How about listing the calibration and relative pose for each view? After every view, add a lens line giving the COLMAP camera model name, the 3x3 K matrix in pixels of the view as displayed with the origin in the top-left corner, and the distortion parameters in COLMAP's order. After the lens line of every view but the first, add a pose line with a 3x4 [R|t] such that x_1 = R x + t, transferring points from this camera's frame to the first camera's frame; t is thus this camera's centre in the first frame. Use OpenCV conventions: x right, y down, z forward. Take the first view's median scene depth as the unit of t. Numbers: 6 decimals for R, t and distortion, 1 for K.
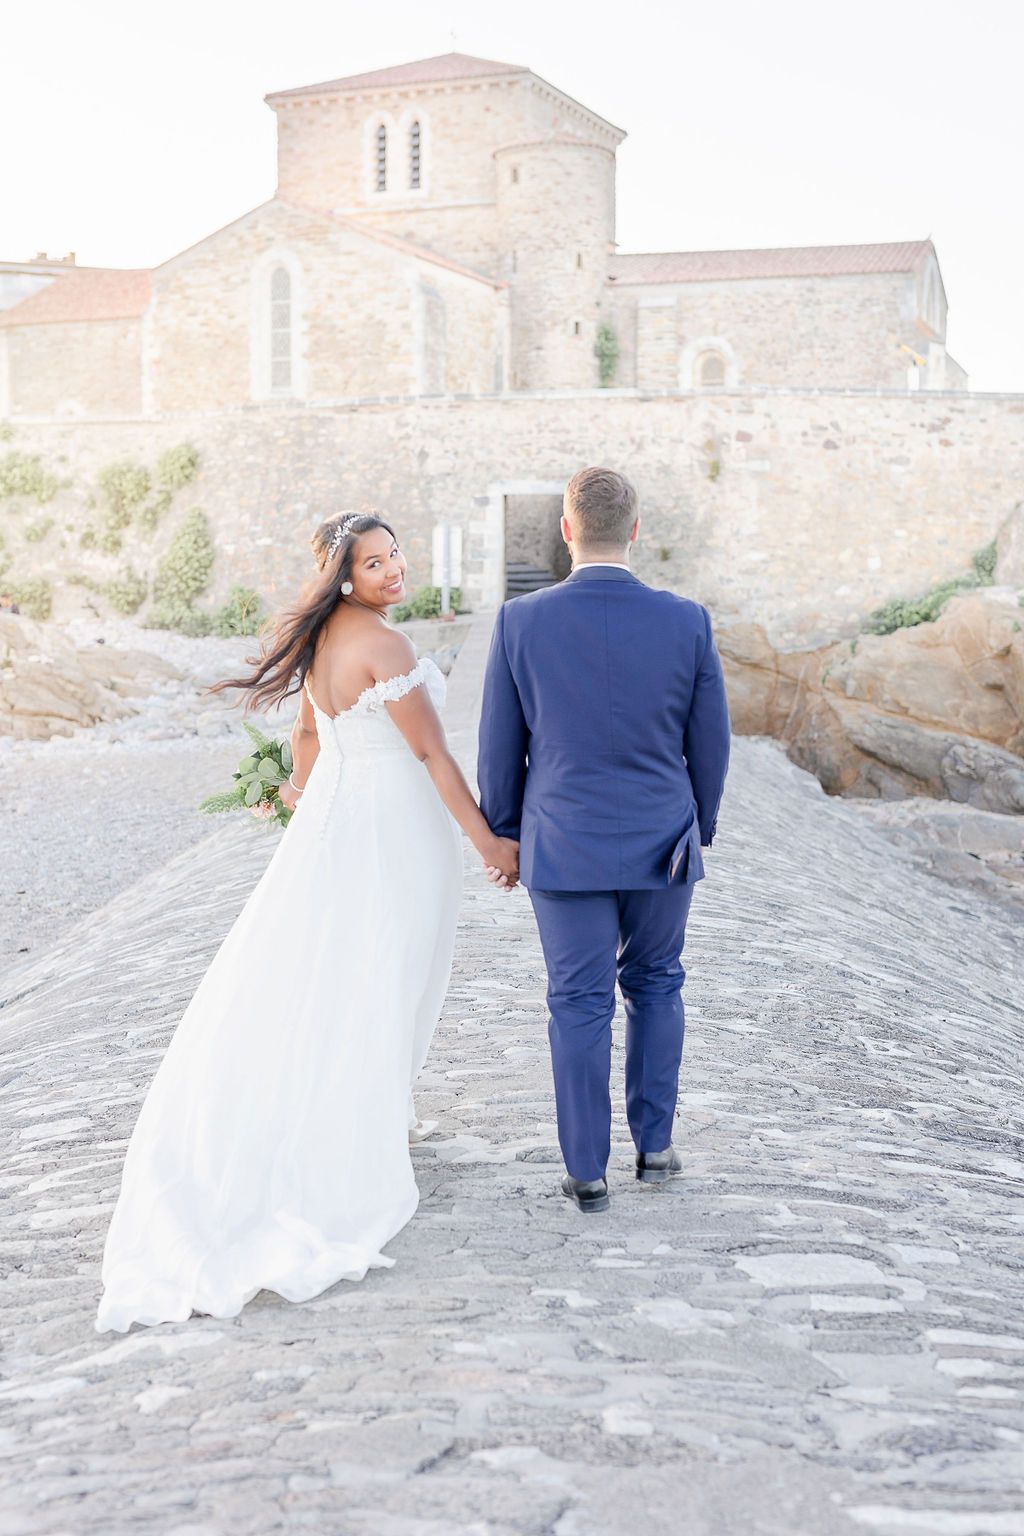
lens RADIAL K [[2119.8, 0, 469.6], [0, 2119.8, 757.6], [0, 0, 1]] dist [-0.009138, 0.057343]
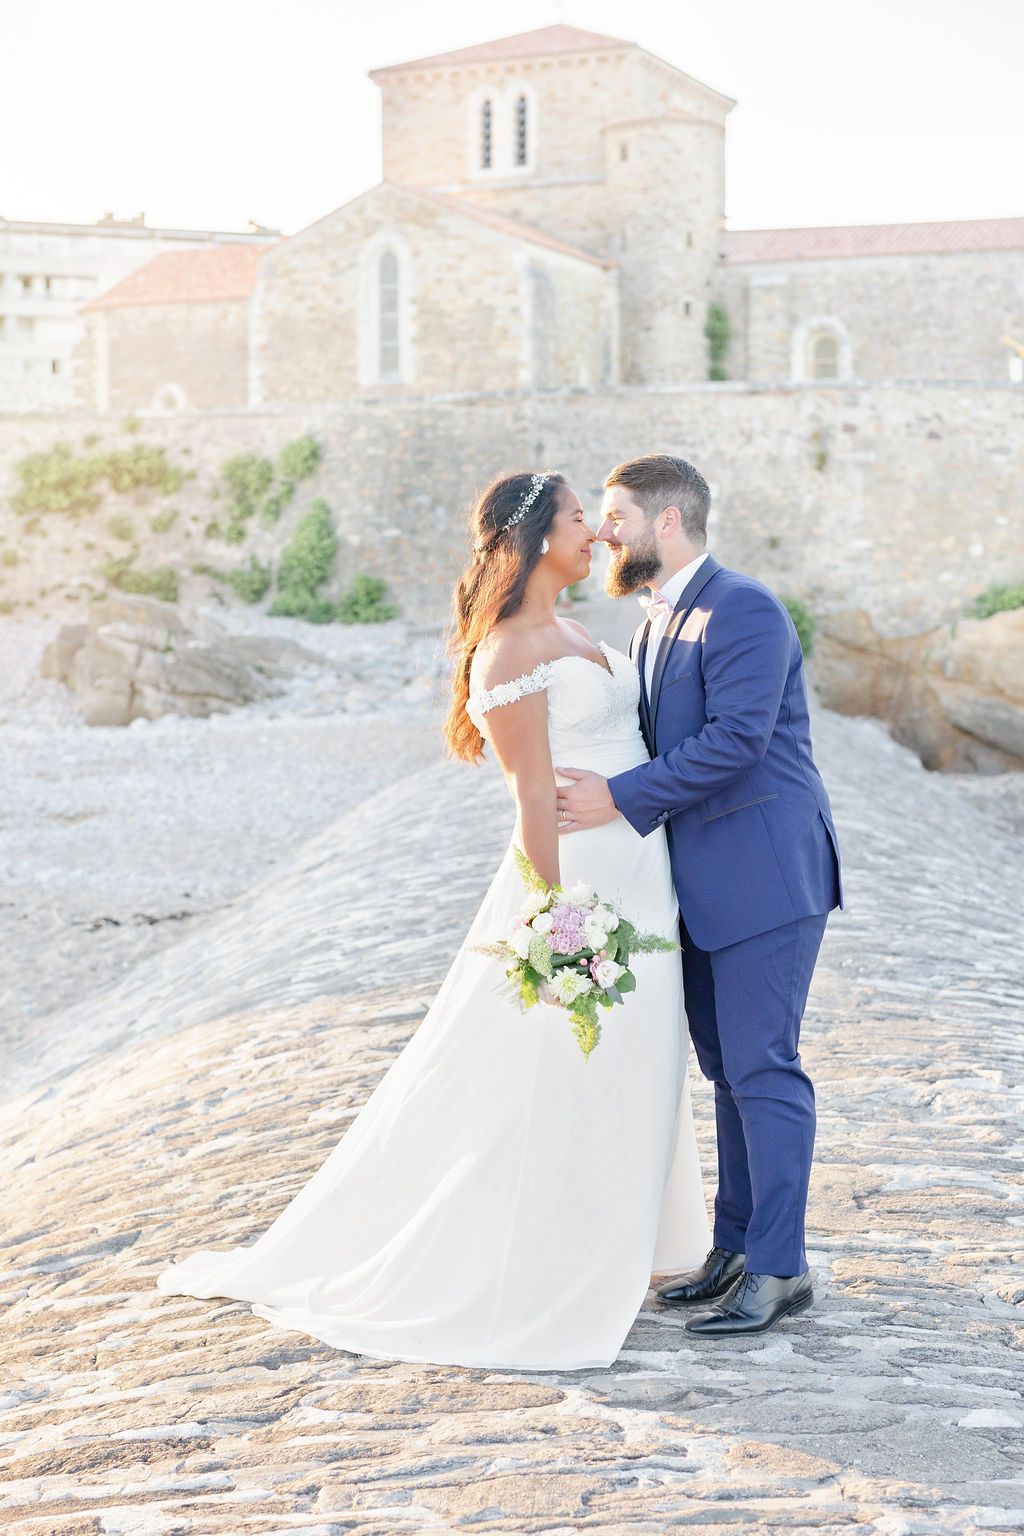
lens RADIAL K [[2343.4, 0, 469.5], [0, 2343.4, 851.8], [0, 0, 1]] dist [0.007401, -0.049220]
pose [[0.999205, -0.000129, -0.039862, -0.009626], [0.001730, 0.999192, 0.040148, 0.008244], [0.039824, -0.040185, 0.998398, -0.141919]]
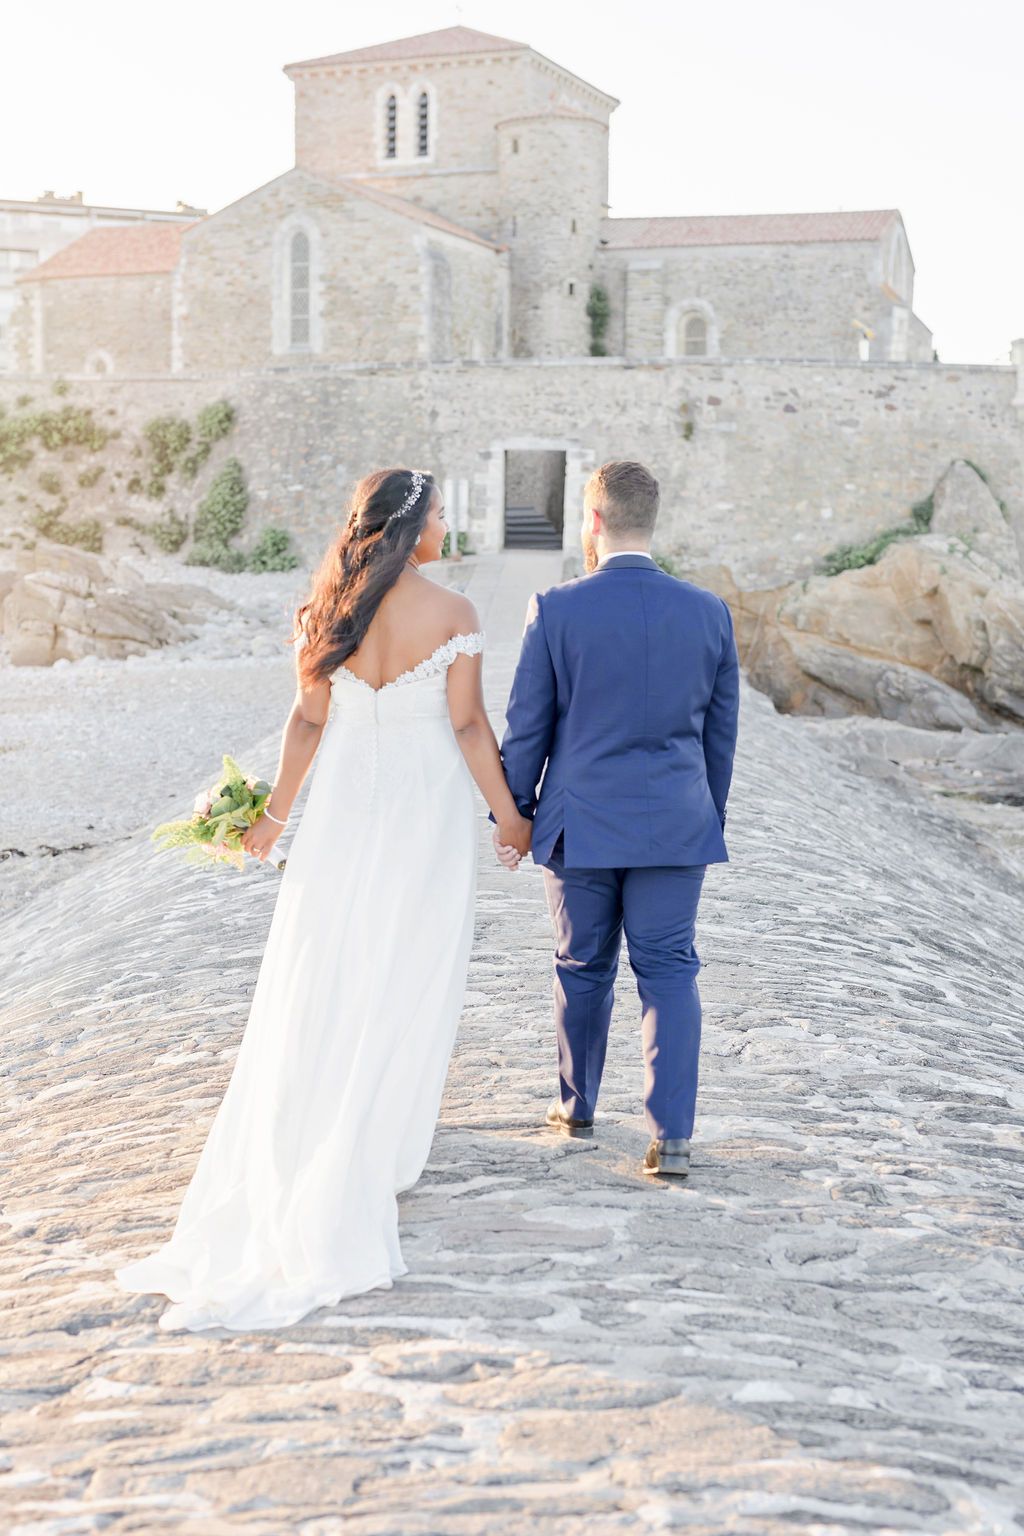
lens RADIAL K [[2107.8, 0, 472.4], [0, 2107.8, 832.1], [0, 0, 1]] dist [-0.007091, 0.003656]
pose [[0.999958, 0.007367, 0.005505, -0.005283], [-0.007713, 0.997810, 0.065701, 0.006355], [-0.005009, -0.065741, 0.997824, -0.133093]]
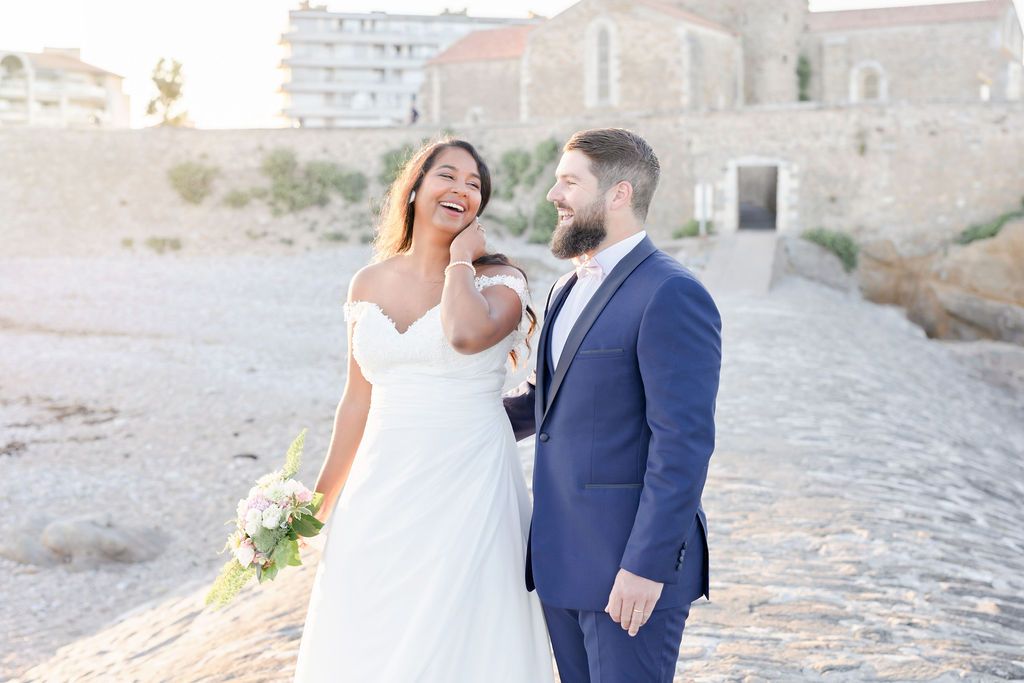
lens RADIAL K [[1414.1, 0, 487.0], [0, 1414.1, 282.7], [0, 0, 1]] dist [0.002984, -0.009996]
pose [[0.986547, -0.001520, -0.163469, 0.003424], [-0.003656, 0.999502, -0.031354, 0.007041], [0.163436, 0.031530, 0.986050, -0.145743]]
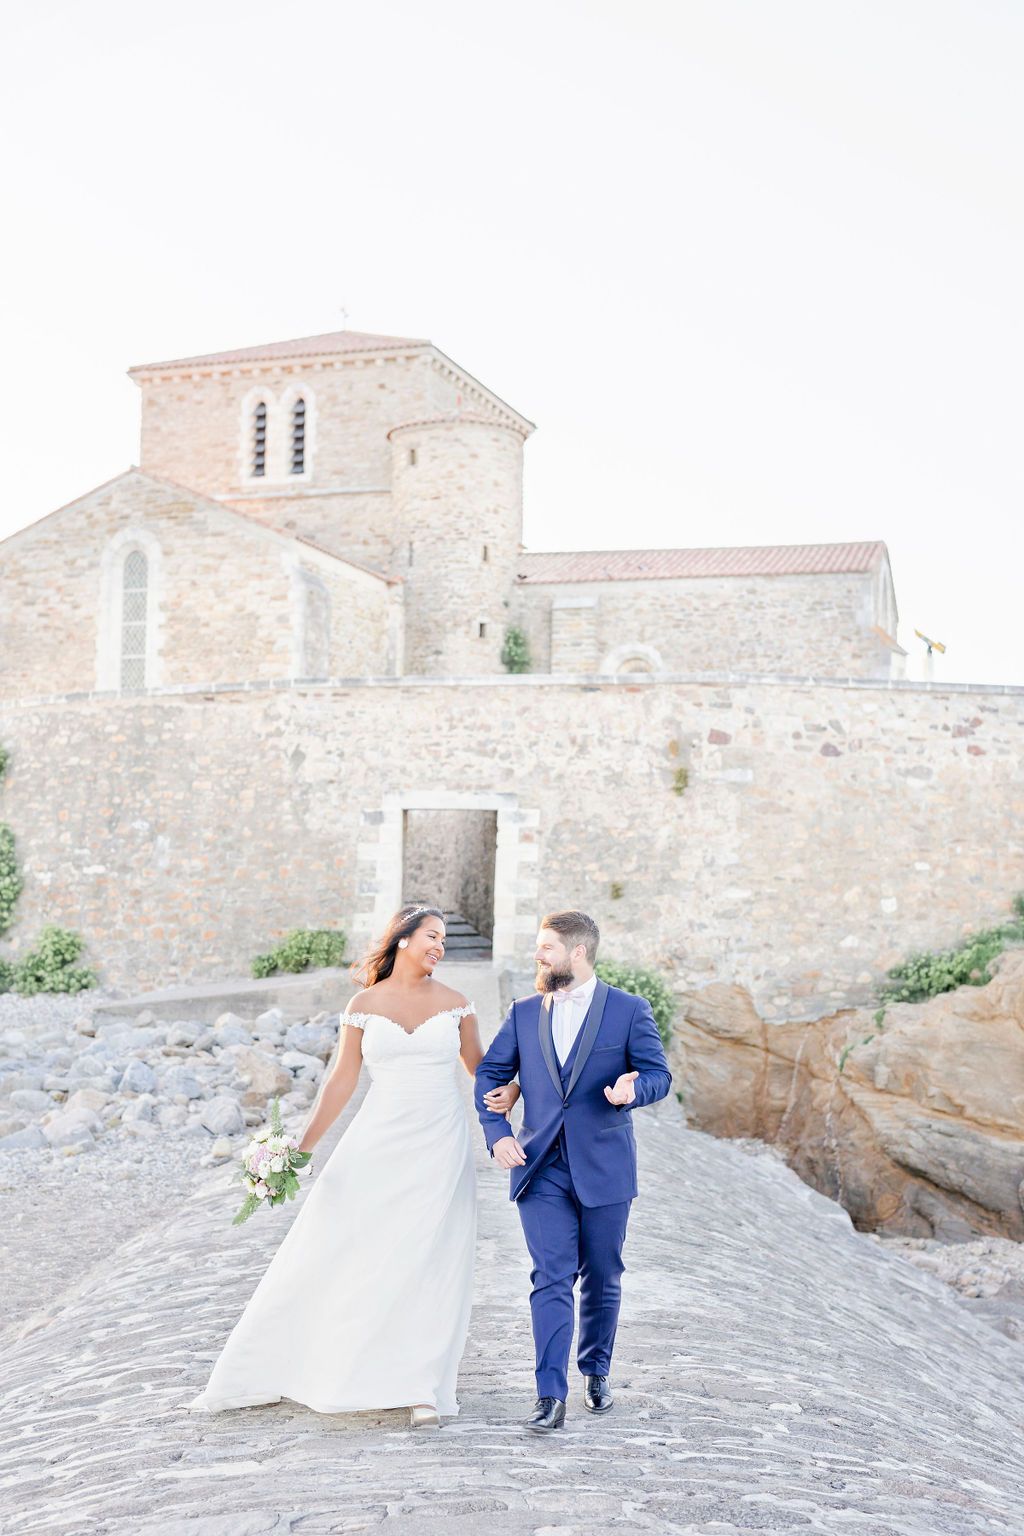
lens RADIAL K [[2121.1, 0, 474.8], [0, 2121.1, 669.7], [0, 0, 1]] dist [0.002984, -0.009996]
pose [[0.998119, 0.018537, 0.058430, -0.003266], [-0.006380, 0.979418, -0.201741, -0.017889], [-0.060967, 0.200988, 0.977695, 0.220509]]
